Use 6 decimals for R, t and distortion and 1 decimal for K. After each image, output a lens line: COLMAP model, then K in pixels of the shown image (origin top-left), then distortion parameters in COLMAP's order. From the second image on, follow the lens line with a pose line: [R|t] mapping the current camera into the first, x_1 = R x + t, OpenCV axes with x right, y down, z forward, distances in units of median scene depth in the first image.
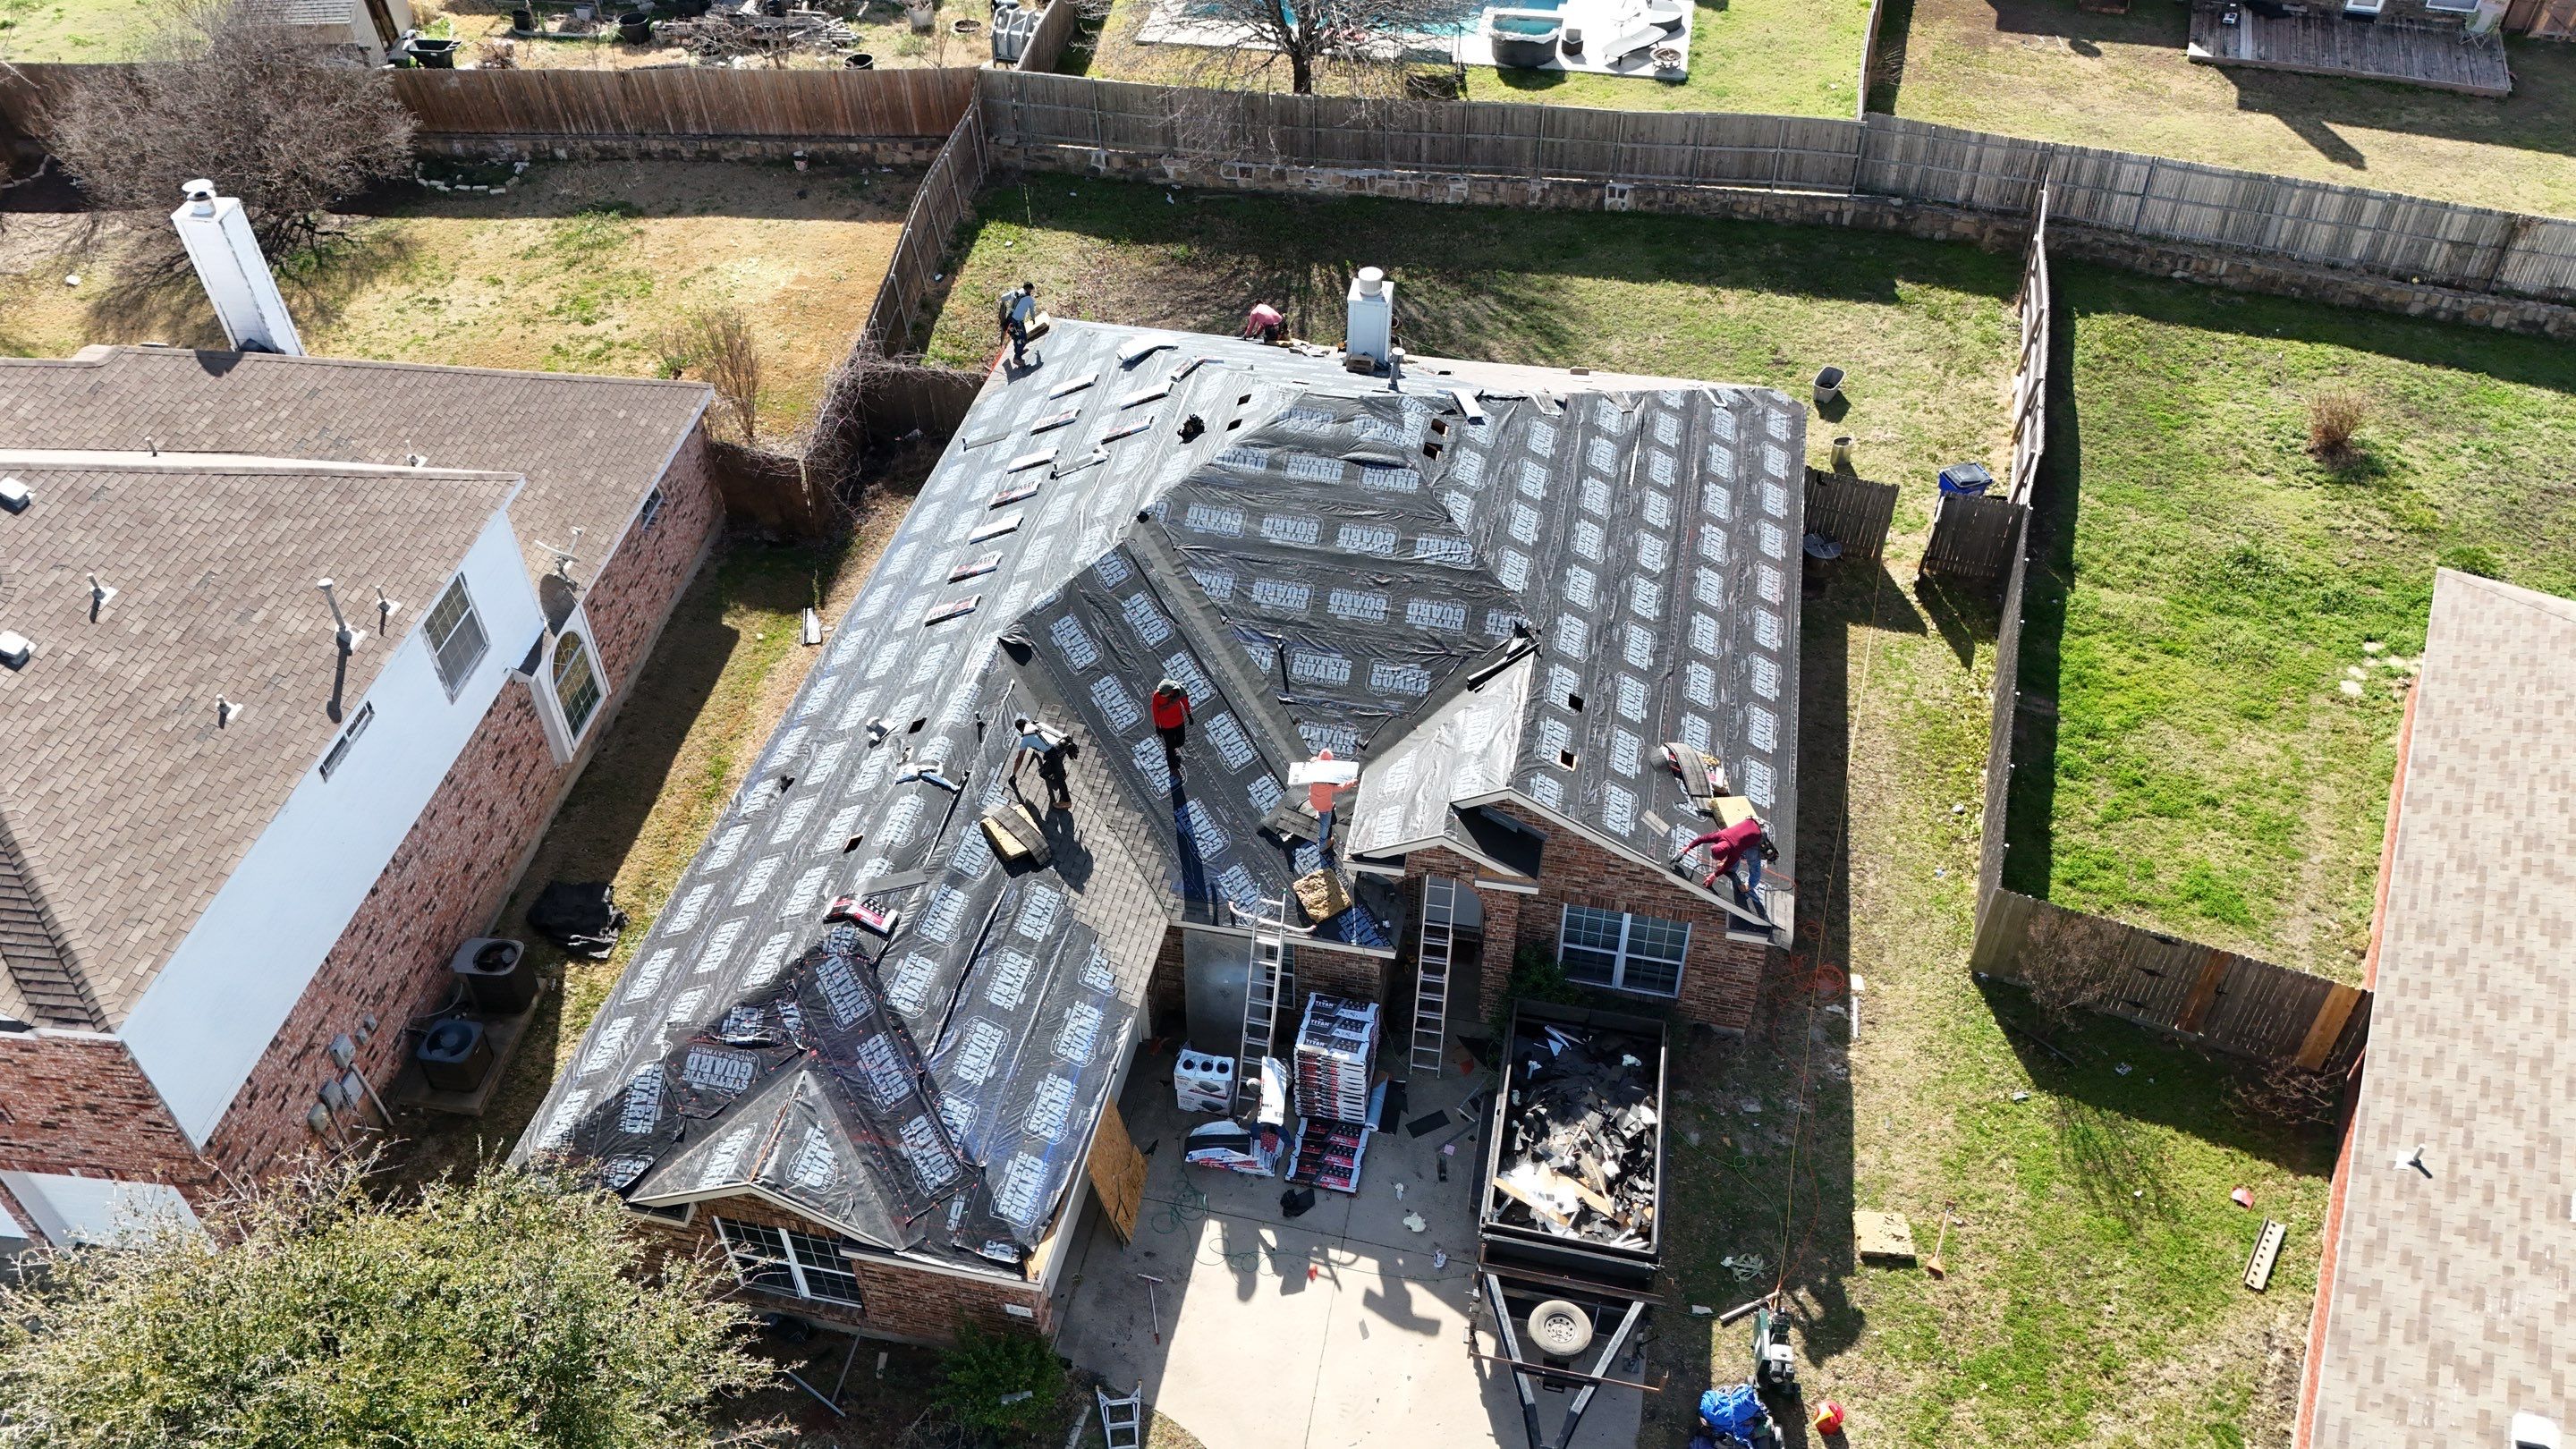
lens RADIAL K [[1870.2, 0, 1280.7], [0, 1870.2, 727.4], [0, 0, 1]] dist [0.047845, -0.035831]
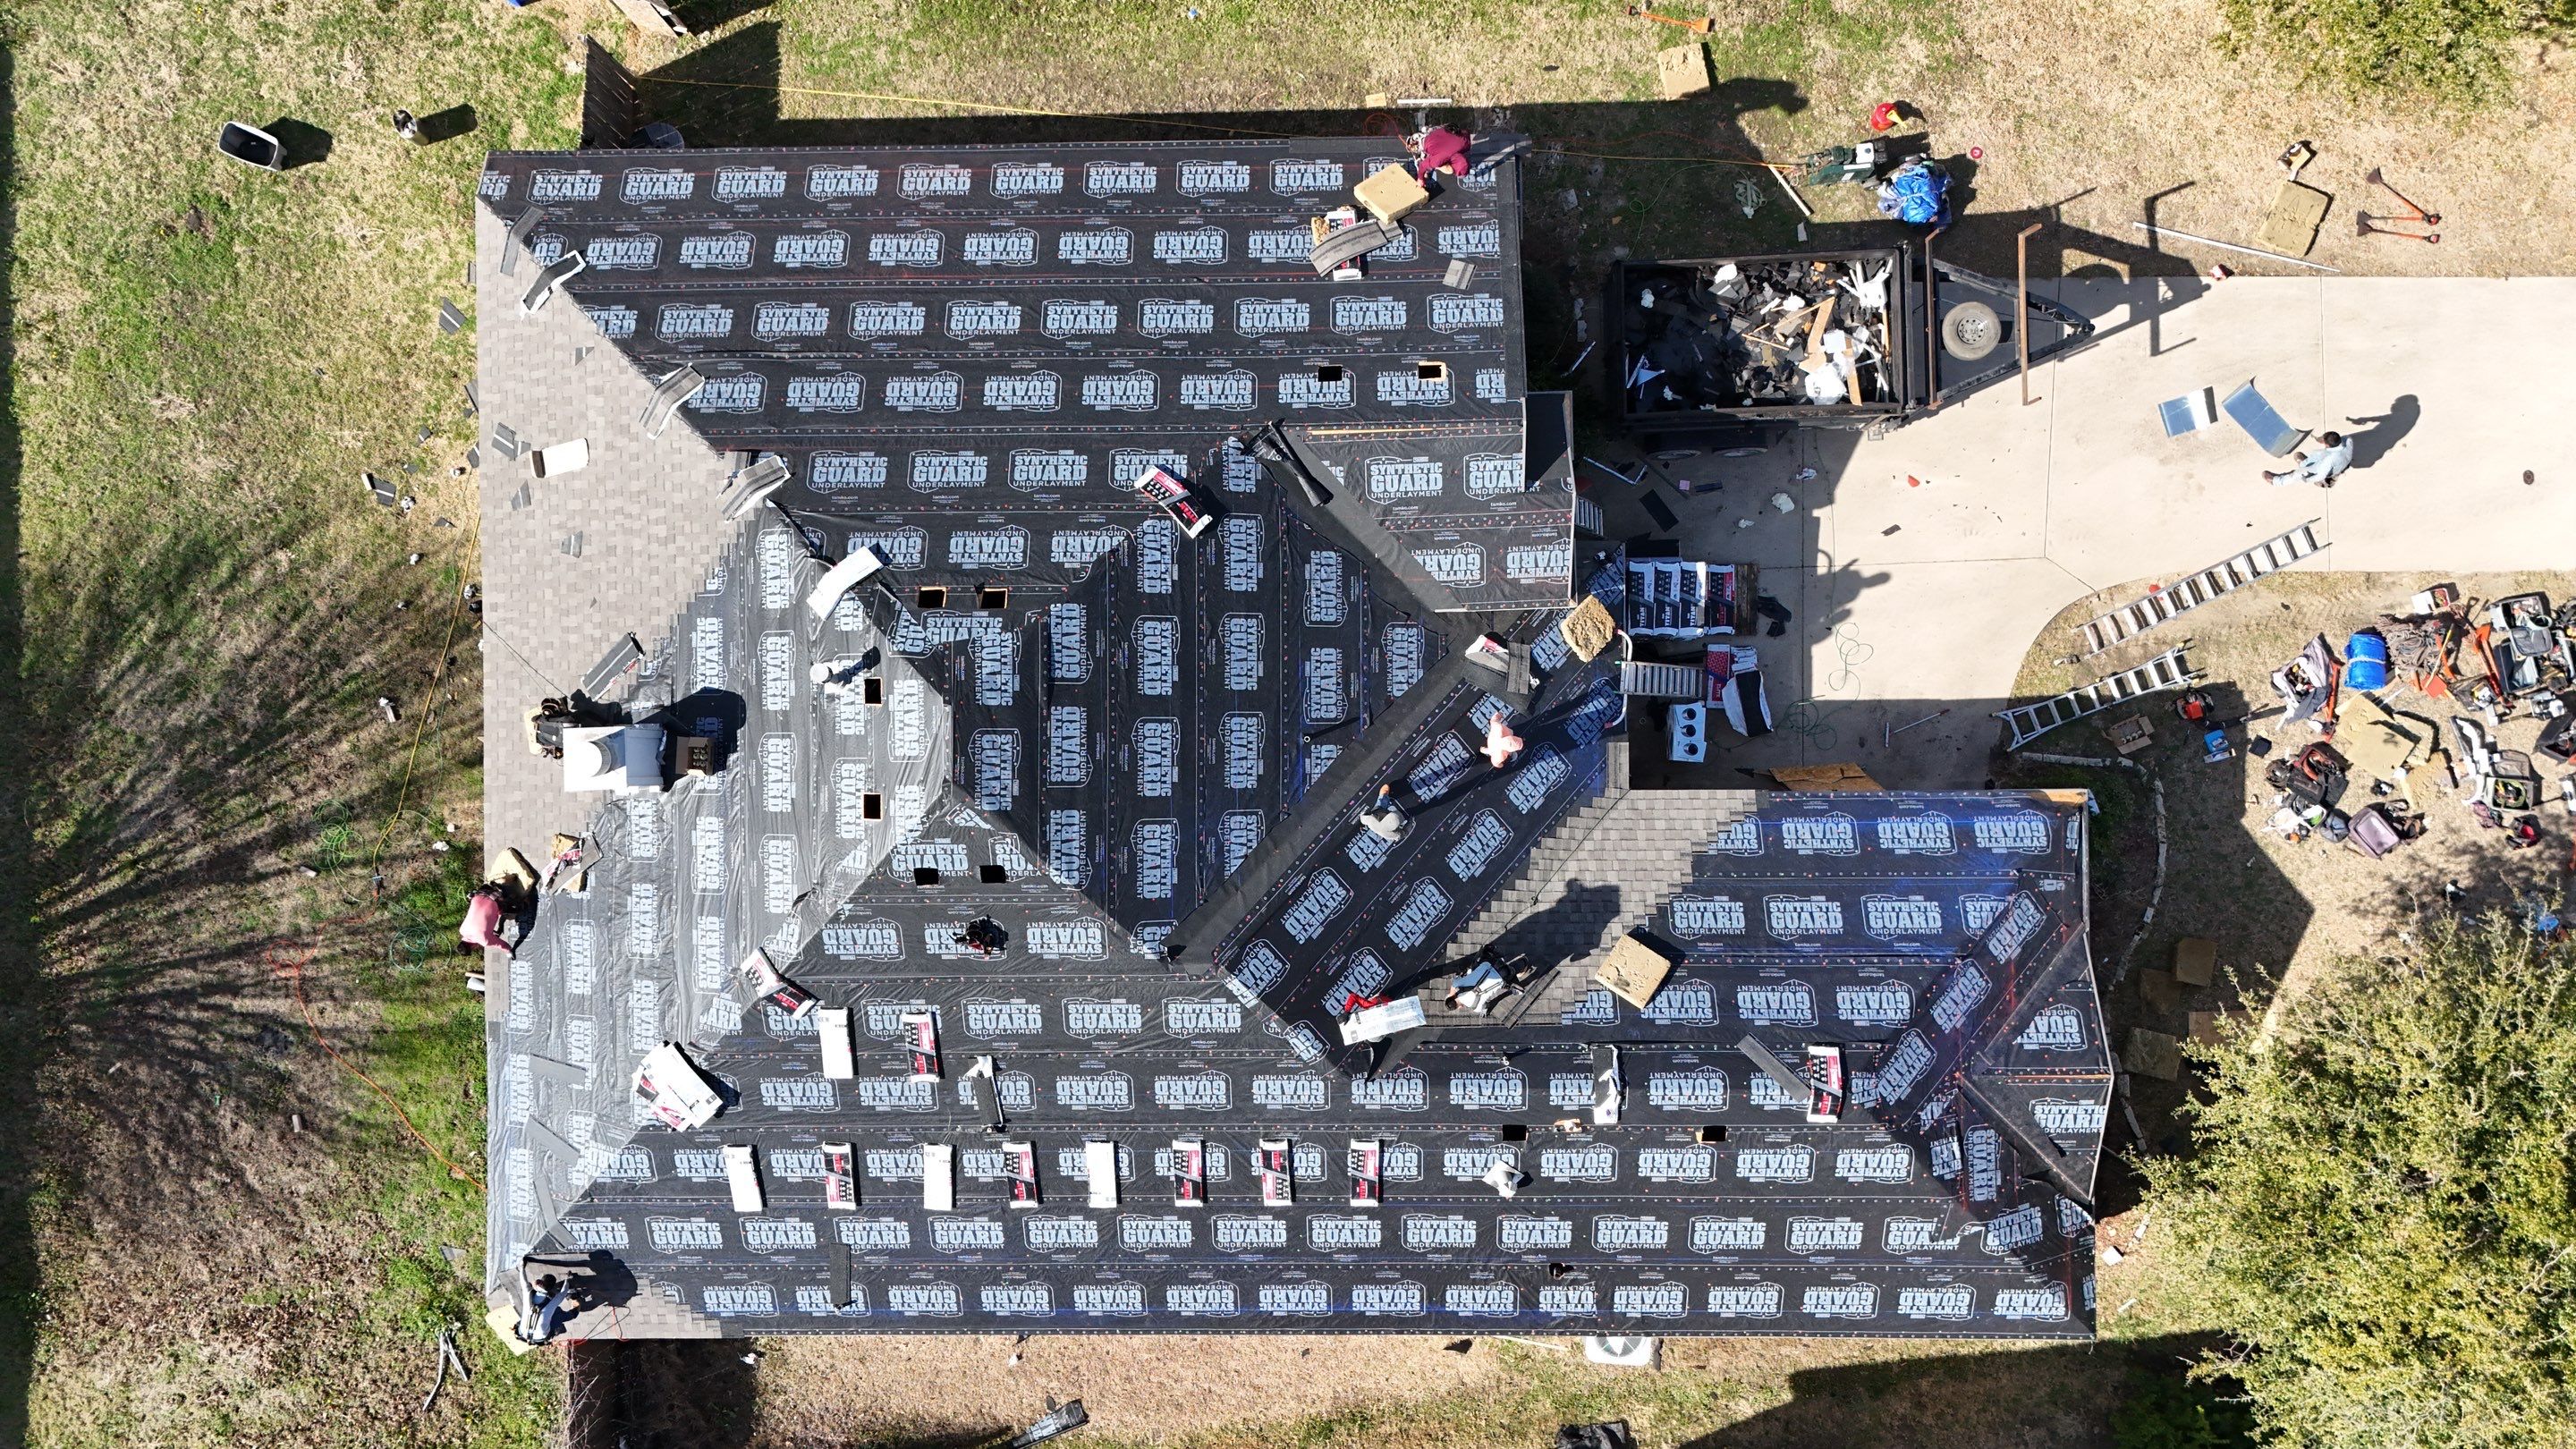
lens RADIAL K [[1870.2, 0, 1290.4], [0, 1870.2, 725.0], [0, 0, 1]] dist [0.047845, -0.035831]
pose [[-0.222189, -0.974777, 0.021033, -0.010516], [0.690177, -0.142007, 0.709570, -0.656336], [-0.688686, 0.172175, 0.704321, 0.451575]]
